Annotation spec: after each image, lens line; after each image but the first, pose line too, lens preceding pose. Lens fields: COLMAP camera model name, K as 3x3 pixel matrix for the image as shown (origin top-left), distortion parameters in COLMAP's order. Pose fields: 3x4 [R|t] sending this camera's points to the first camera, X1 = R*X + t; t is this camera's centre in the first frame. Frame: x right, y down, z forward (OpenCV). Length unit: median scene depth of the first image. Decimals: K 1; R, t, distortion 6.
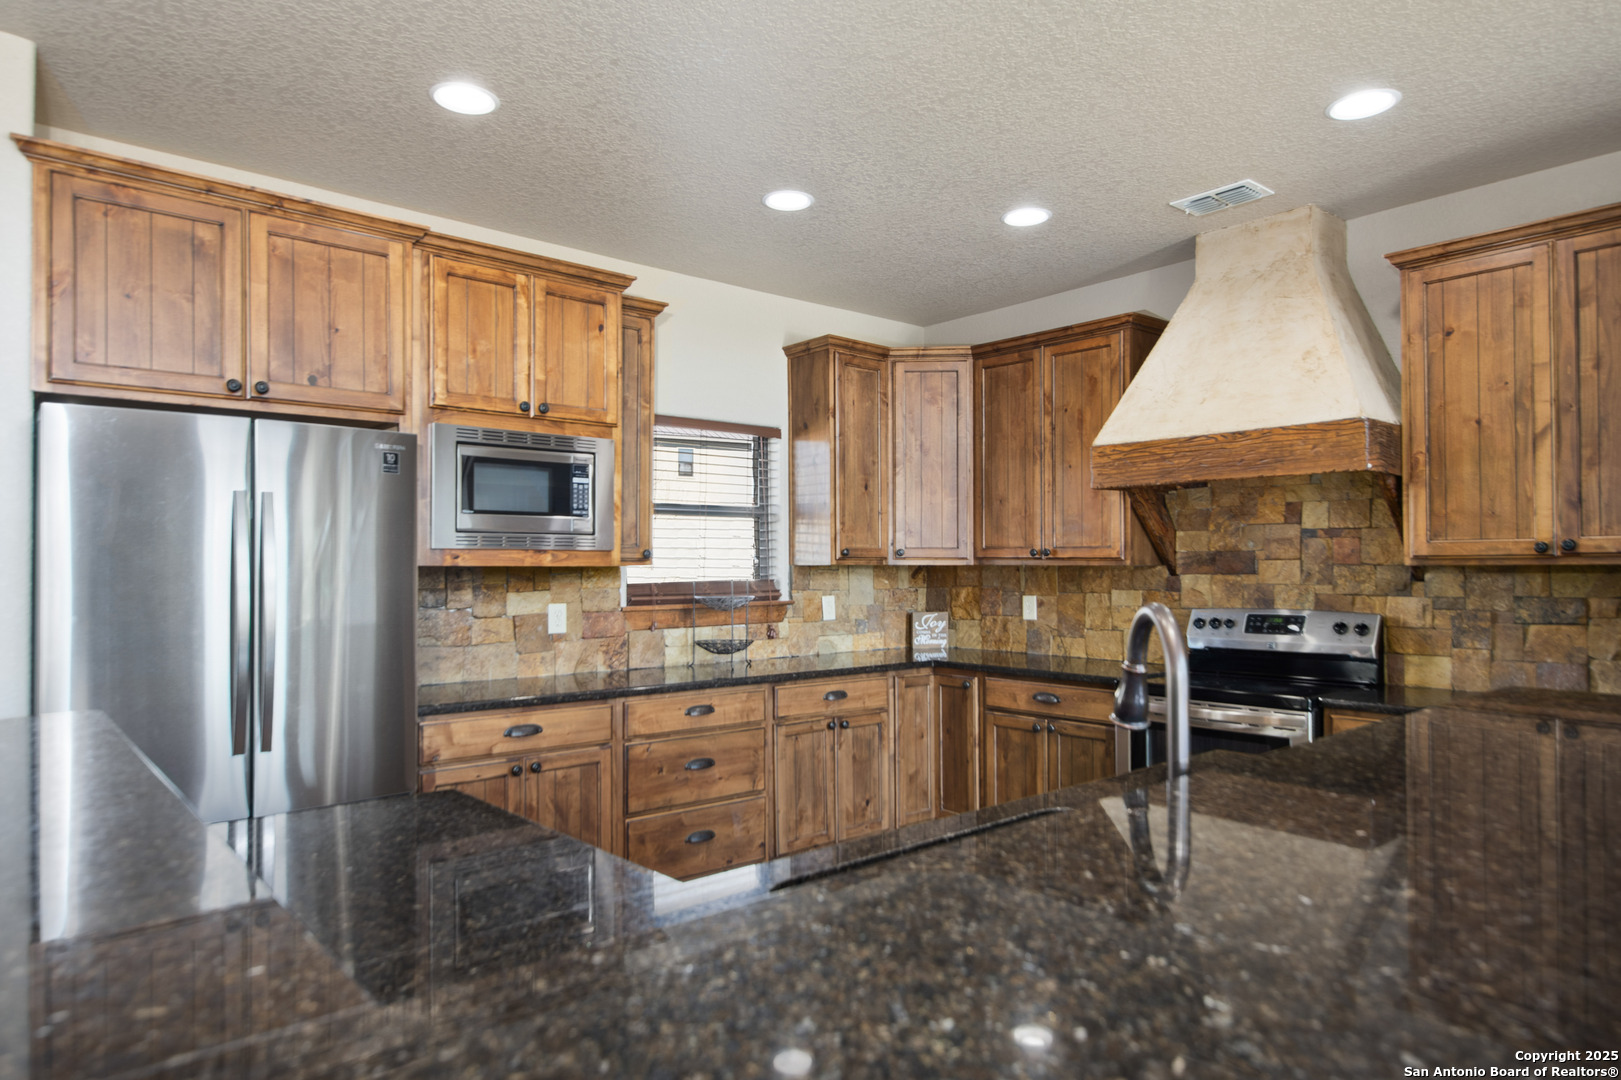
lens RADIAL K [[987.6, 0, 805.0], [0, 987.6, 551.3], [0, 0, 1]] dist [0.006130, 0.000728]
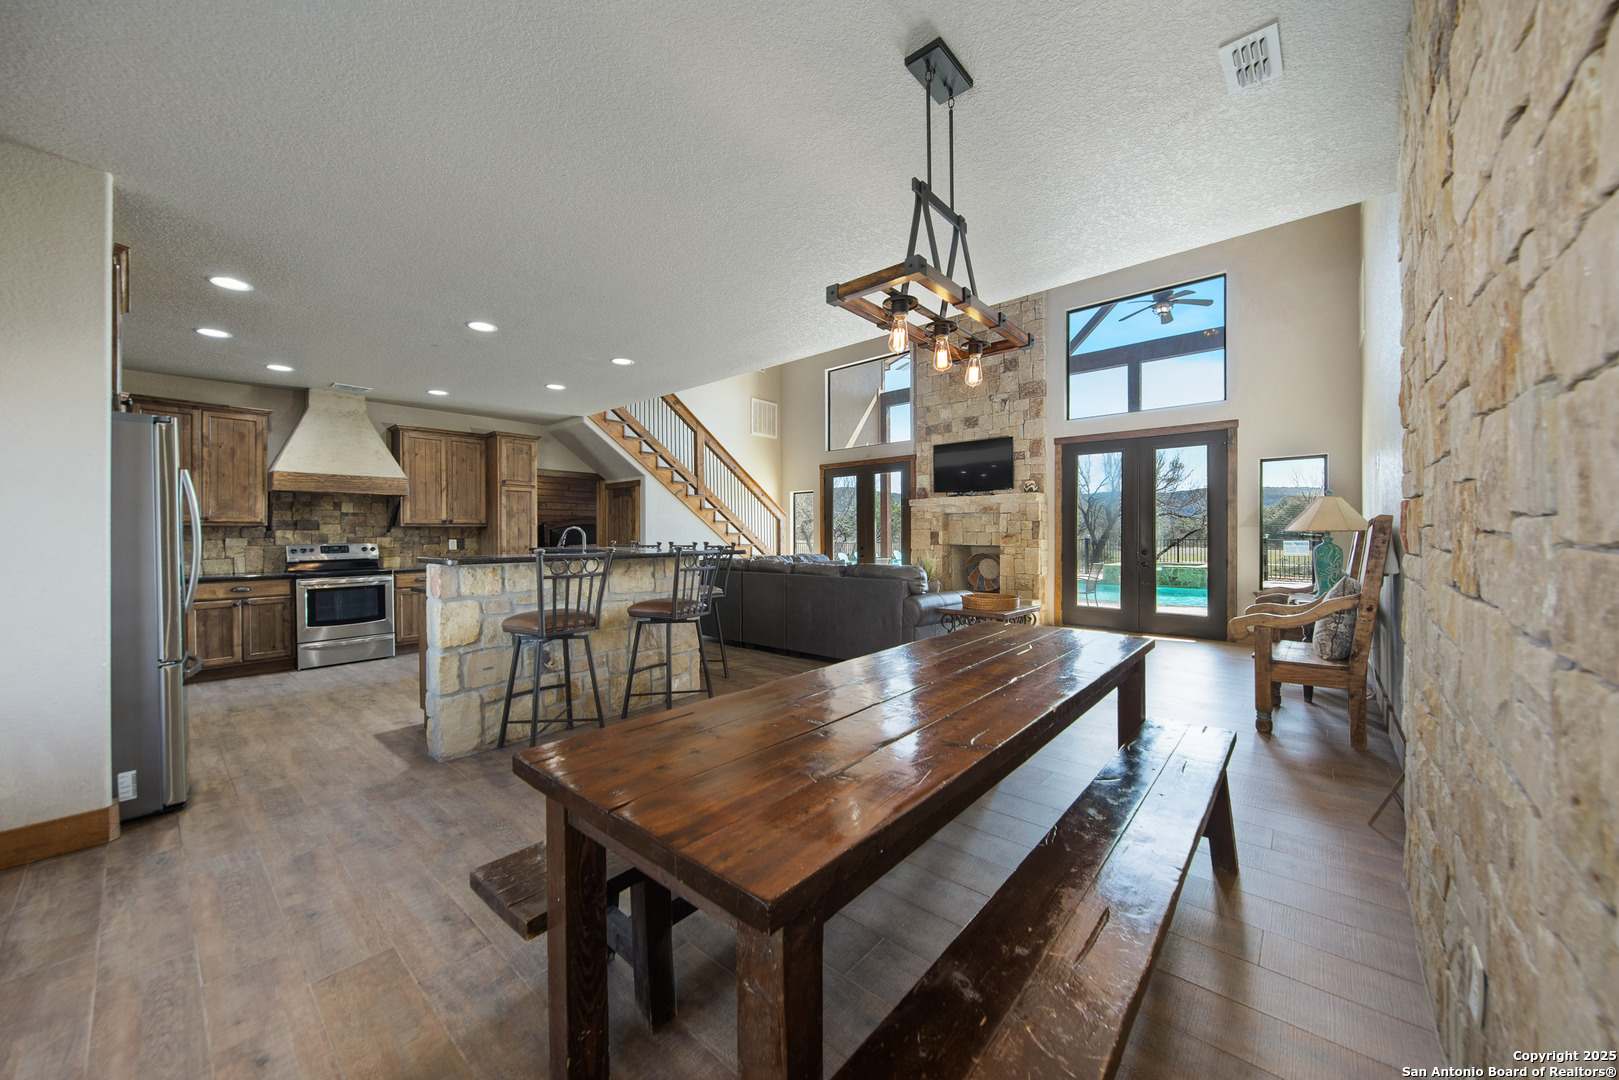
lens RADIAL K [[583.4, 0, 803.3], [0, 583.4, 533.0], [0, 0, 1]] dist [0.001157, -0.000058]
pose [[-0.143375, 0.007271, 0.989642, -1.102101], [-0.003150, 0.999965, -0.007803, 0.036540], [-0.989663, -0.004236, -0.143347, 0.017162]]
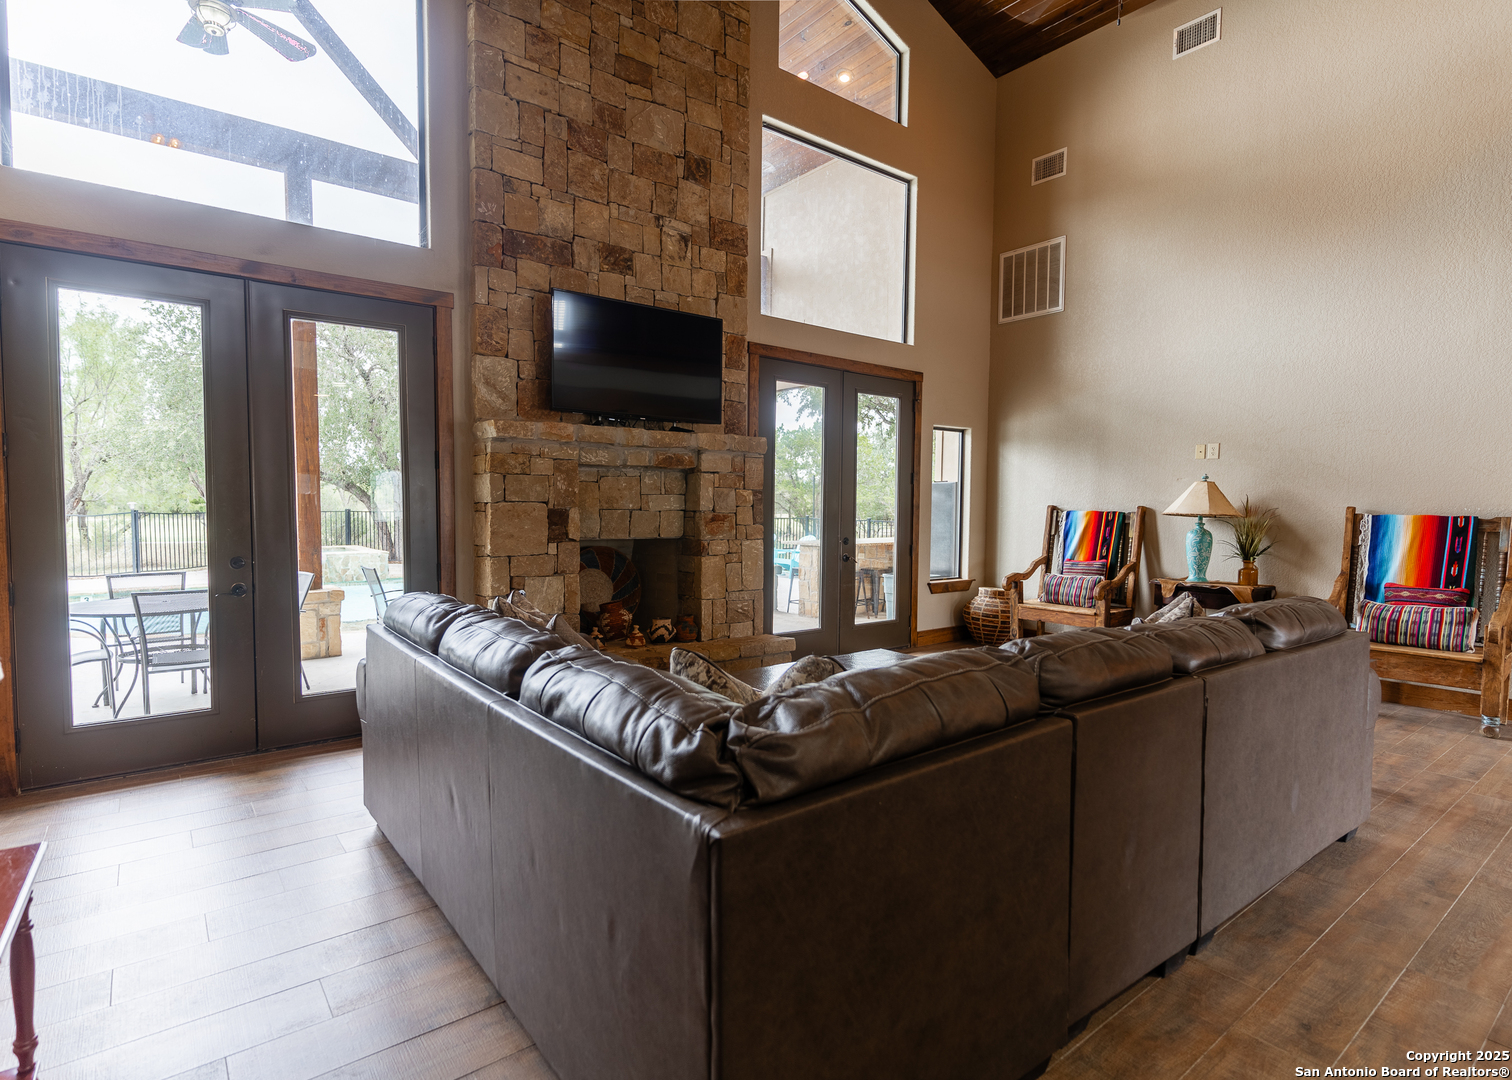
lens RADIAL K [[780.8, 0, 748.2], [0, 780.8, 542.1], [0, 0, 1]] dist [0.001731, -0.000155]
pose [[-0.999421, -0.007088, 0.033278, 0.520596], [-0.005617, 0.999012, 0.044095, 0.011534], [-0.033558, 0.043882, -0.998473, 0.337382]]
